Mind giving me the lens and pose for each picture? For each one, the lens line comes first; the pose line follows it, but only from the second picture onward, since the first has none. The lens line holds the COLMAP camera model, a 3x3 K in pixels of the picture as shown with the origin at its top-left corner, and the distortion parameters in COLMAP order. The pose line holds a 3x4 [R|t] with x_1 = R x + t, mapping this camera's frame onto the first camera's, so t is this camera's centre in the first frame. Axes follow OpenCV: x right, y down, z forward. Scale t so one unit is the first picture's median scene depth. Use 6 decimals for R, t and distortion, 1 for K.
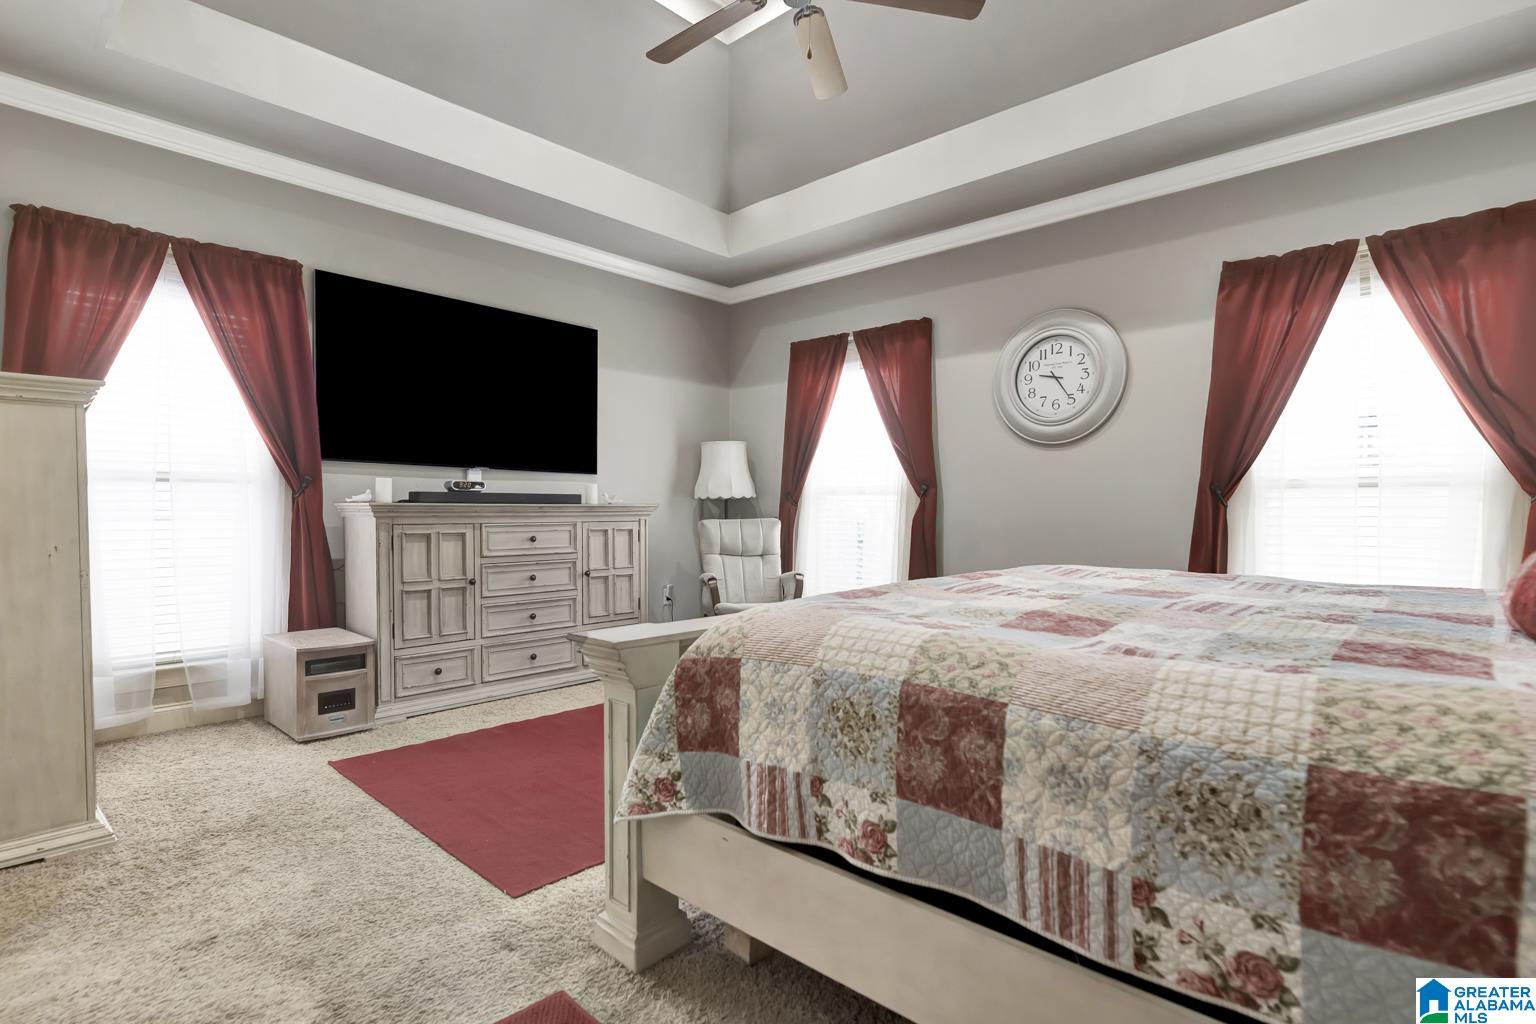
lens RADIAL K [[752.3, 0, 767.6], [0, 752.3, 533.6], [0, 0, 1]] dist [-0.001299, -0.000268]
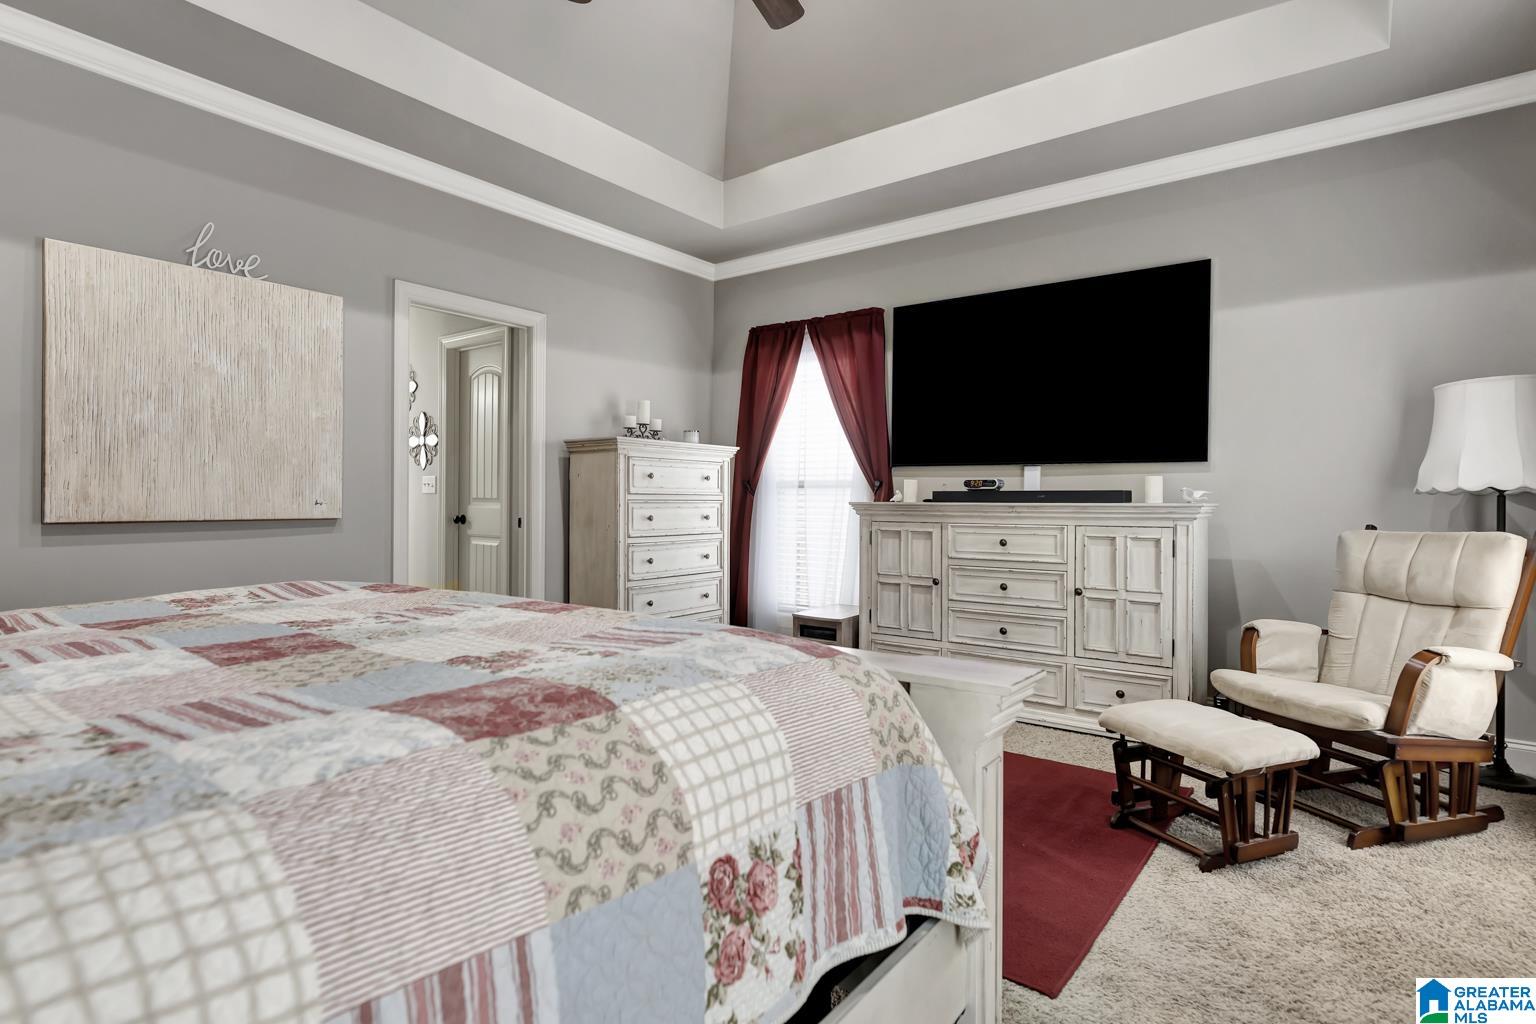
lens RADIAL K [[800.5, 0, 768.0], [0, 800.5, 512.0], [0, 0, 1]] dist [-0.001921, -0.000392]
pose [[0.095026, 0.006899, -0.995451, 0.564080], [-0.040034, 0.999193, 0.003103, -0.019607], [0.994669, 0.039557, 0.095225, 0.602627]]
